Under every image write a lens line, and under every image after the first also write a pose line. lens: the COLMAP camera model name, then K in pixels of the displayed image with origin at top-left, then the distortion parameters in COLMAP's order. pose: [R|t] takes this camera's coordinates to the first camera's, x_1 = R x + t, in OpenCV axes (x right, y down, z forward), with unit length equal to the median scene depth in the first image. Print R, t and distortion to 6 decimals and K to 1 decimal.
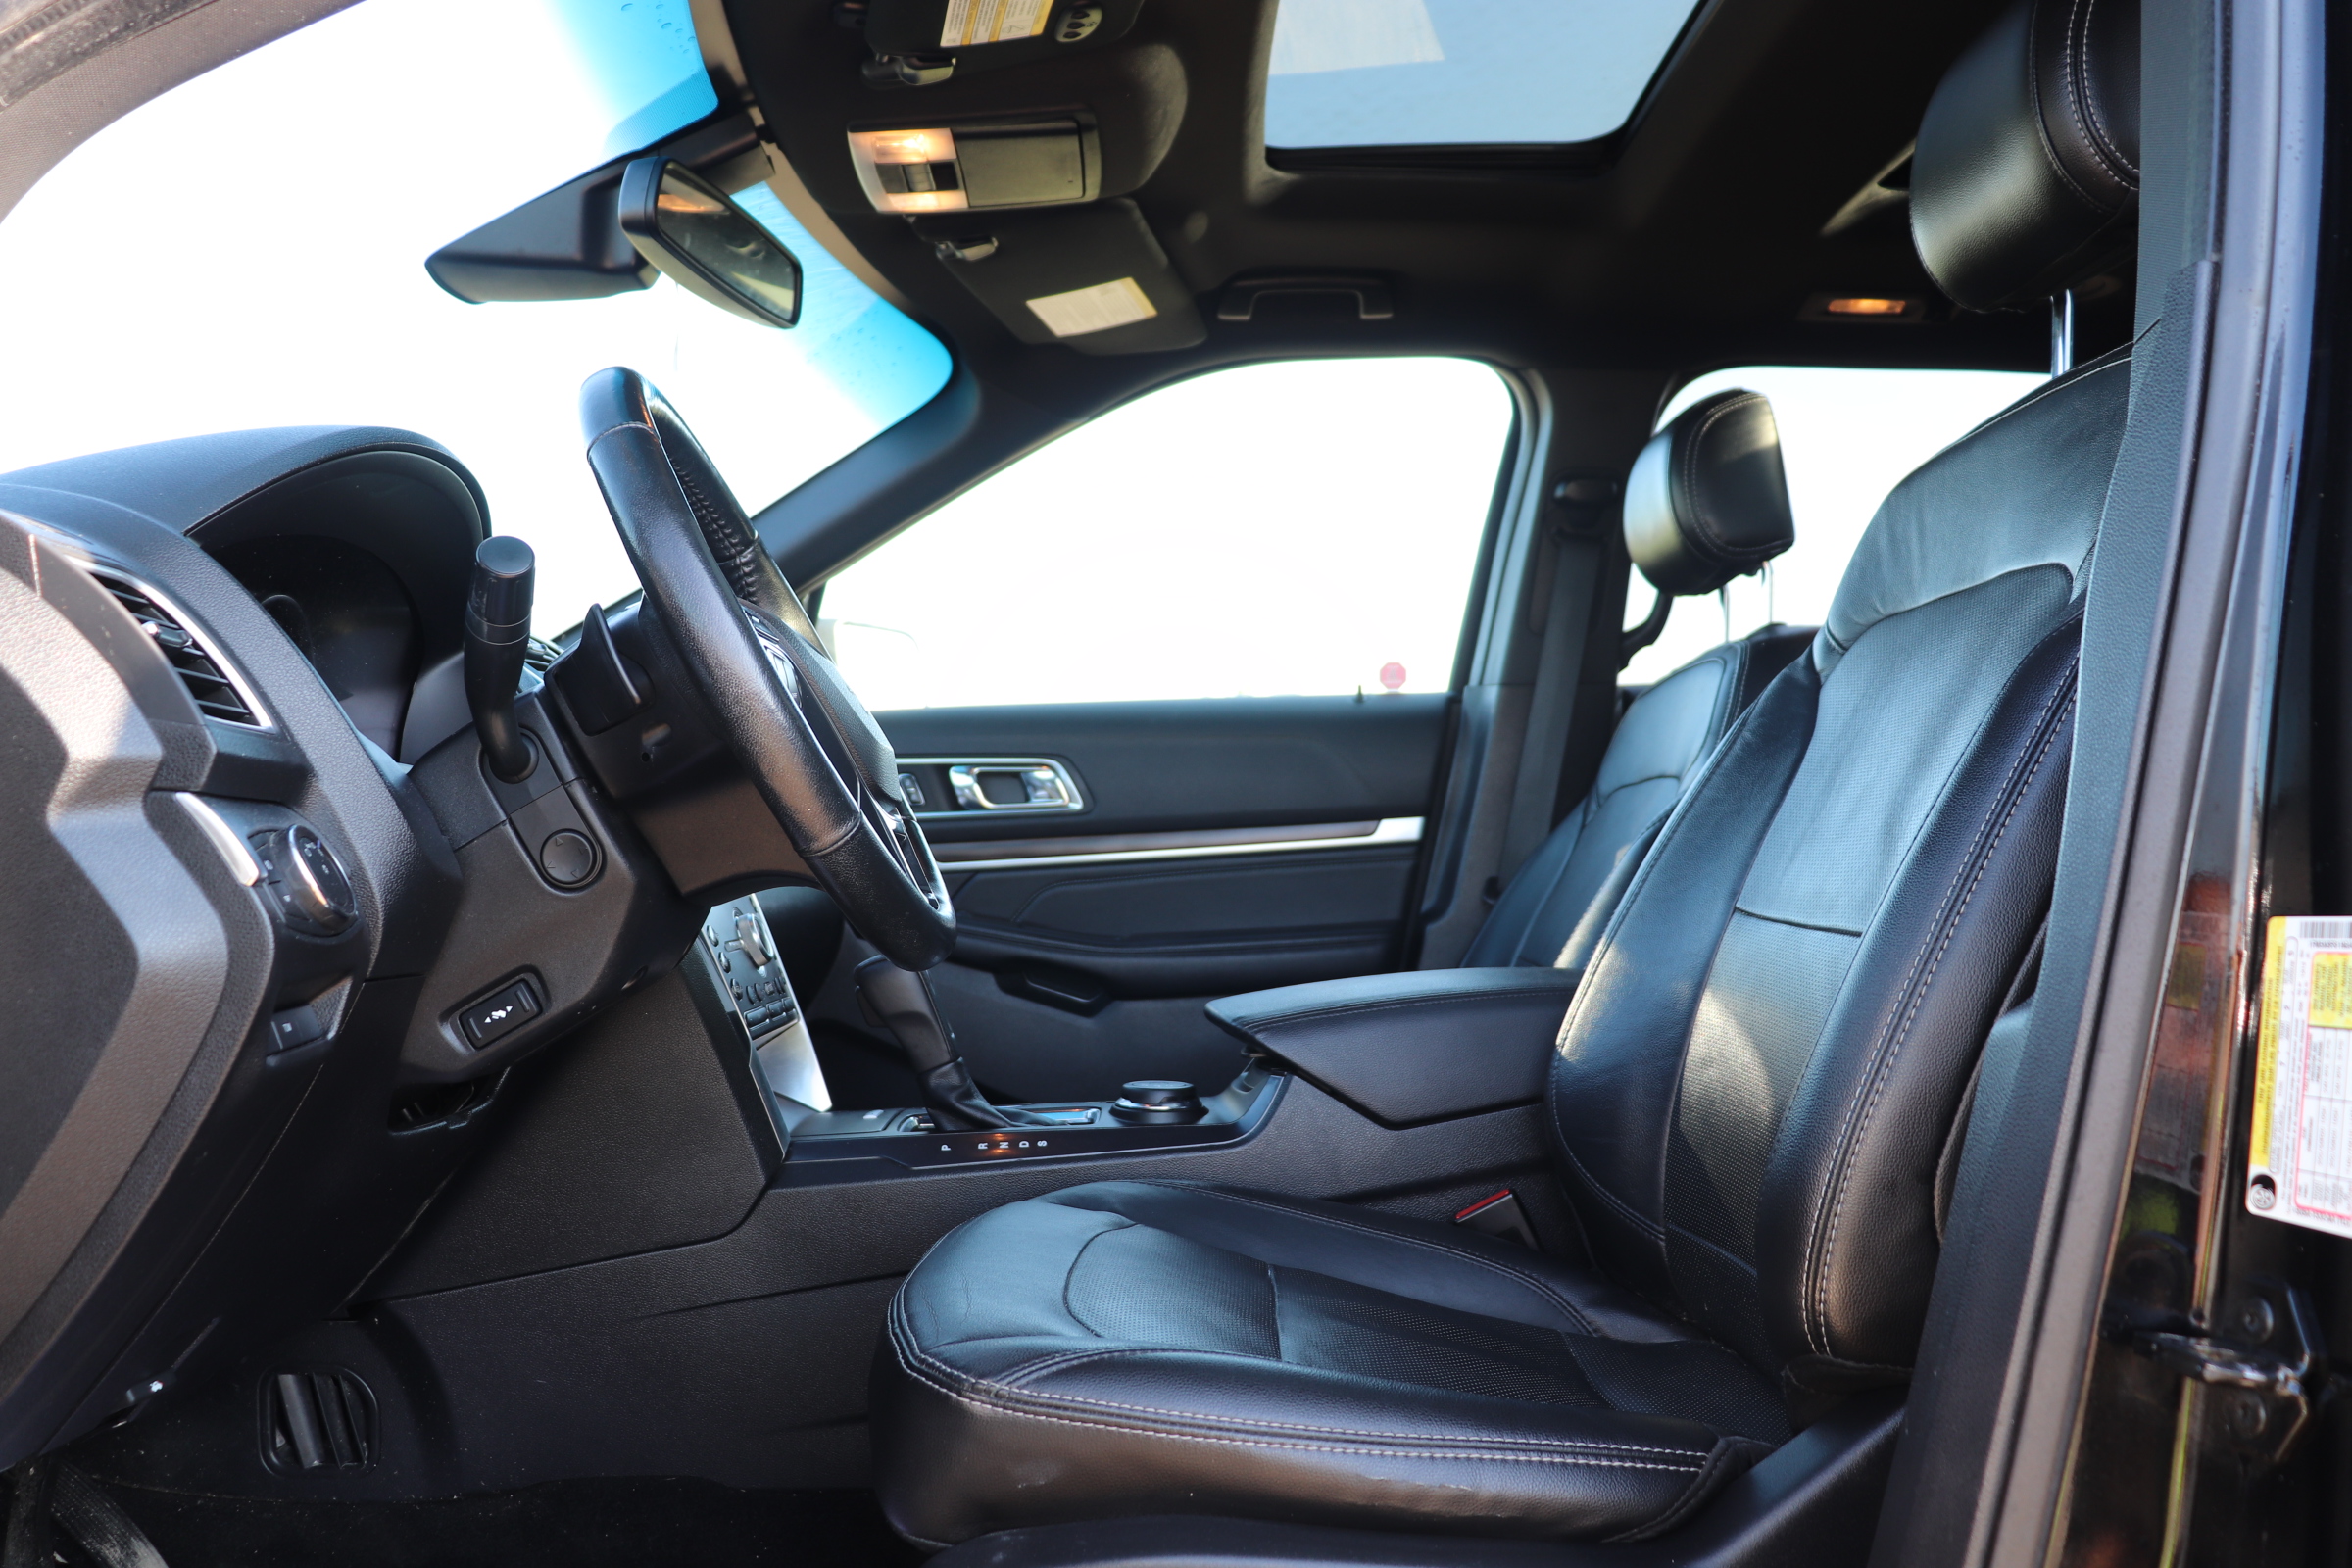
lens RADIAL K [[1944.2, 0, 1180.6], [0, 1944.2, 774.0], [0, 0, 1]] dist [-0.179468, 0.167688]
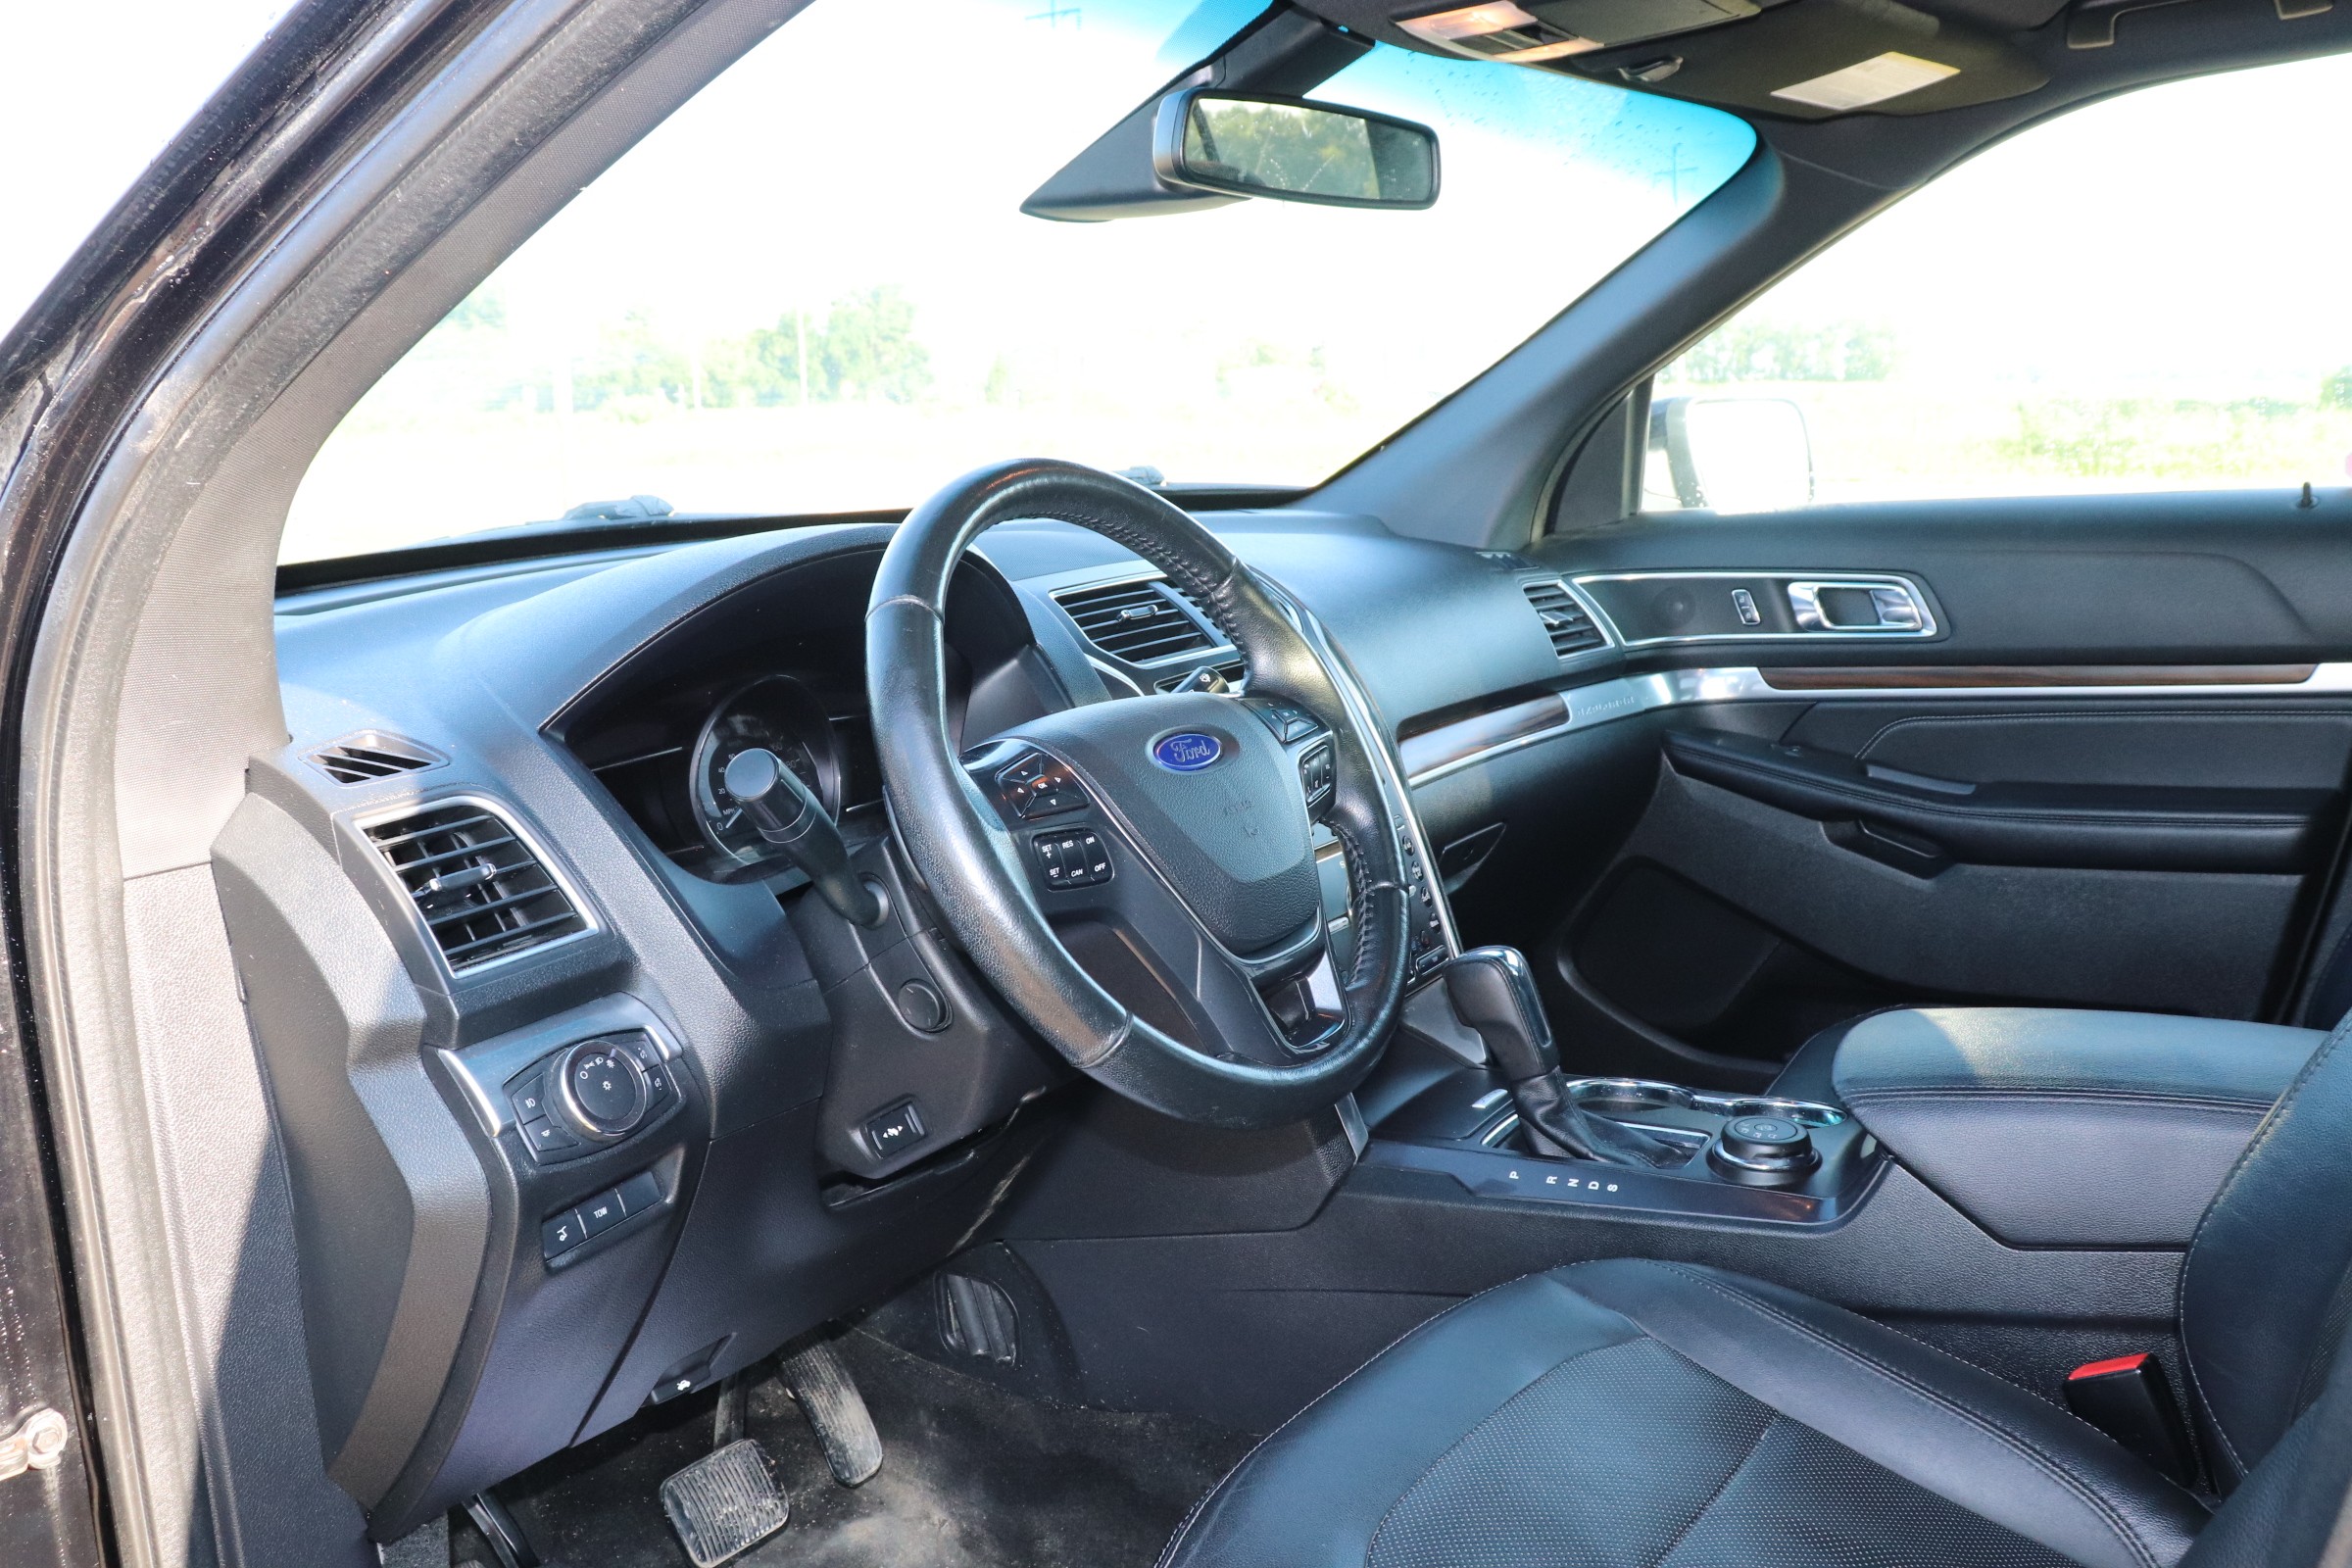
lens RADIAL K [[1944.2, 0, 1180.6], [0, 1944.2, 774.0], [0, 0, 1]] dist [-0.179468, 0.167688]
pose [[0.818214, 0.071441, -0.570458, 0.267271], [0.064895, 0.974431, 0.215113, -0.209501], [0.571239, -0.213028, 0.792657, 0.216716]]
